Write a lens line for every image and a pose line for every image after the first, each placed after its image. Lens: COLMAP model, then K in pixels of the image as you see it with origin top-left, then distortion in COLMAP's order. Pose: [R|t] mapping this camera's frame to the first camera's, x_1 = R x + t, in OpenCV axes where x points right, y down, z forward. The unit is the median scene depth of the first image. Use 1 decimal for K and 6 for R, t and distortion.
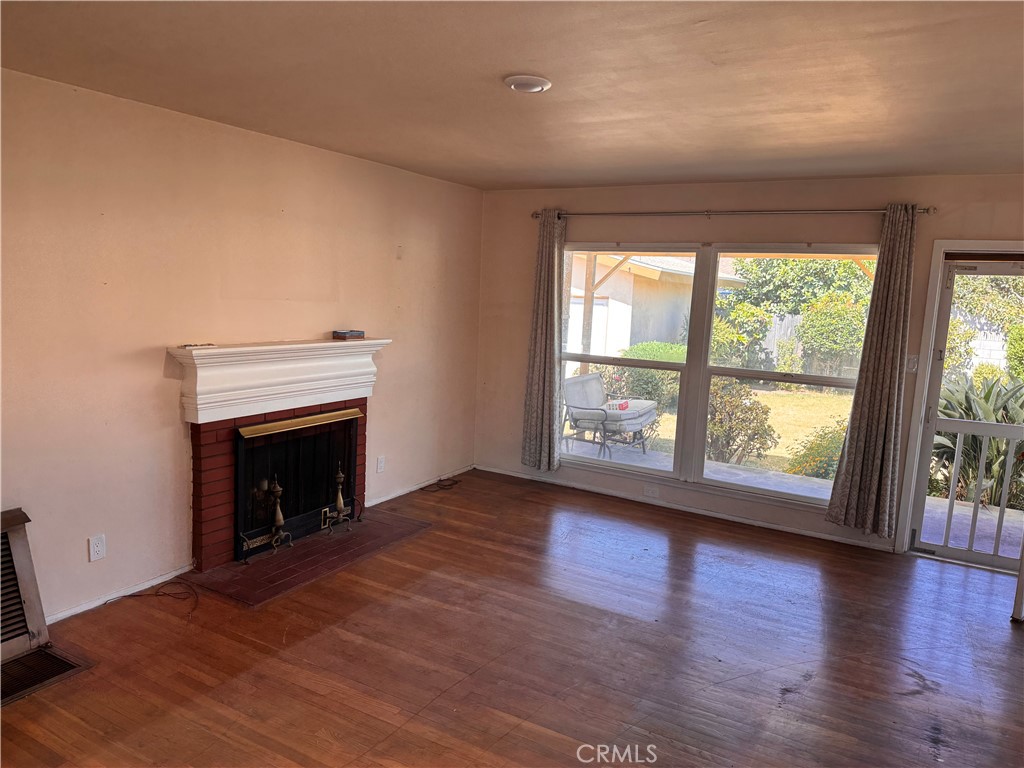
lens RADIAL K [[719.7, 0, 507.5], [0, 719.7, 377.2], [0, 0, 1]] dist [0.050218, -0.059503]
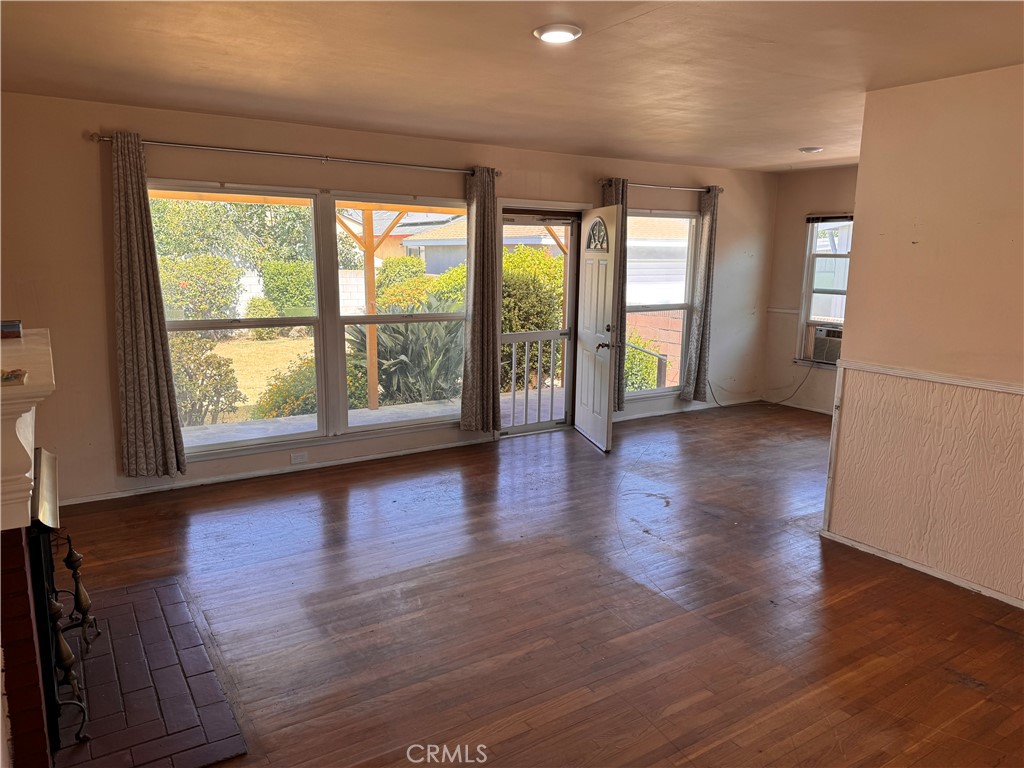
lens RADIAL K [[719.7, 0, 518.4], [0, 719.7, 387.7], [0, 0, 1]] dist [0.050218, -0.059503]
pose [[0.441145, -0.202107, 0.874382, -0.535188], [0.118110, 0.978912, 0.166679, -0.059718], [-0.889629, 0.029744, 0.455713, 0.351912]]
